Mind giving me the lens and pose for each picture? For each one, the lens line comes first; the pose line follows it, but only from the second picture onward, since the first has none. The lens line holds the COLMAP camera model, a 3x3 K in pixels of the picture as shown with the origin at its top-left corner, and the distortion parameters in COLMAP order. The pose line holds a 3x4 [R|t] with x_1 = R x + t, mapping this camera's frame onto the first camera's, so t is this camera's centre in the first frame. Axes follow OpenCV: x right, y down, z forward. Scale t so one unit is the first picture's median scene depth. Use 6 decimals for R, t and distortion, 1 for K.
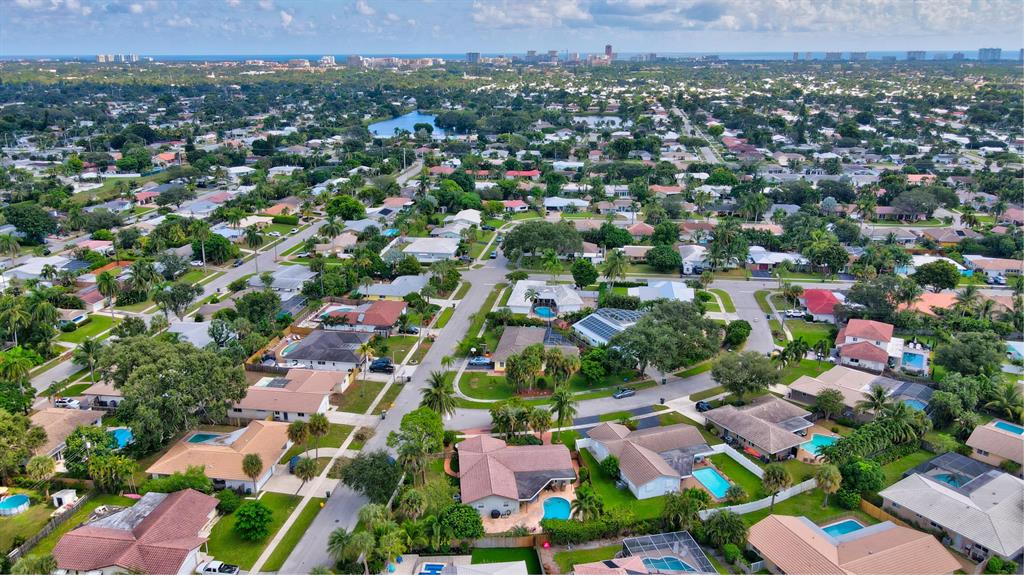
lens RADIAL K [[757.1, 0, 504.4], [0, 757.1, 287.4], [0, 0, 1]] dist [-0.009848, 0.032969]
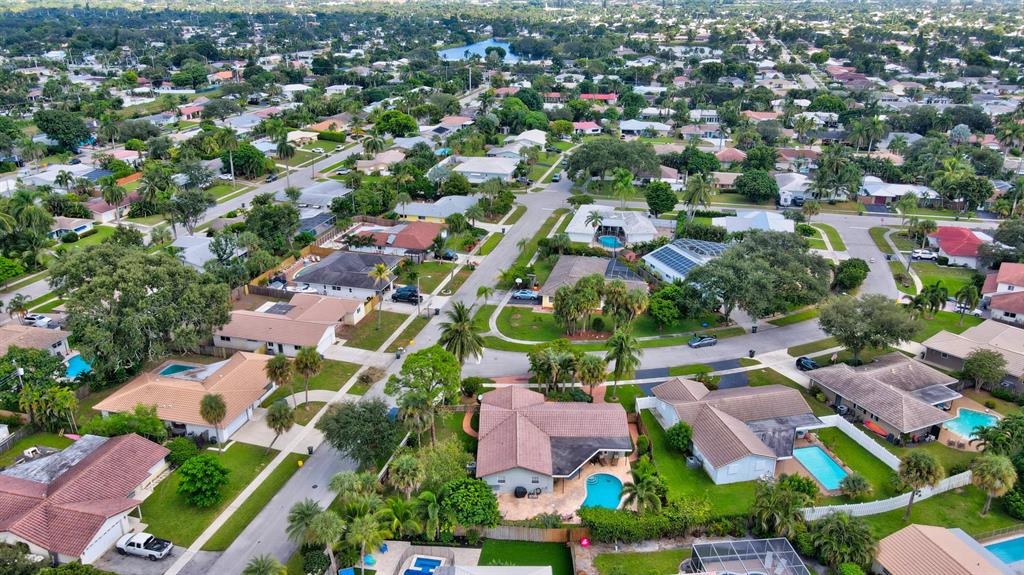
lens RADIAL K [[757.1, 0, 504.4], [0, 757.1, 287.4], [0, 0, 1]] dist [-0.009848, 0.032969]
pose [[0.994404, 0.042990, -0.096502, 0.024423], [-0.035697, 0.996464, 0.076065, 0.028414], [0.099431, -0.072194, 0.992422, 0.184906]]
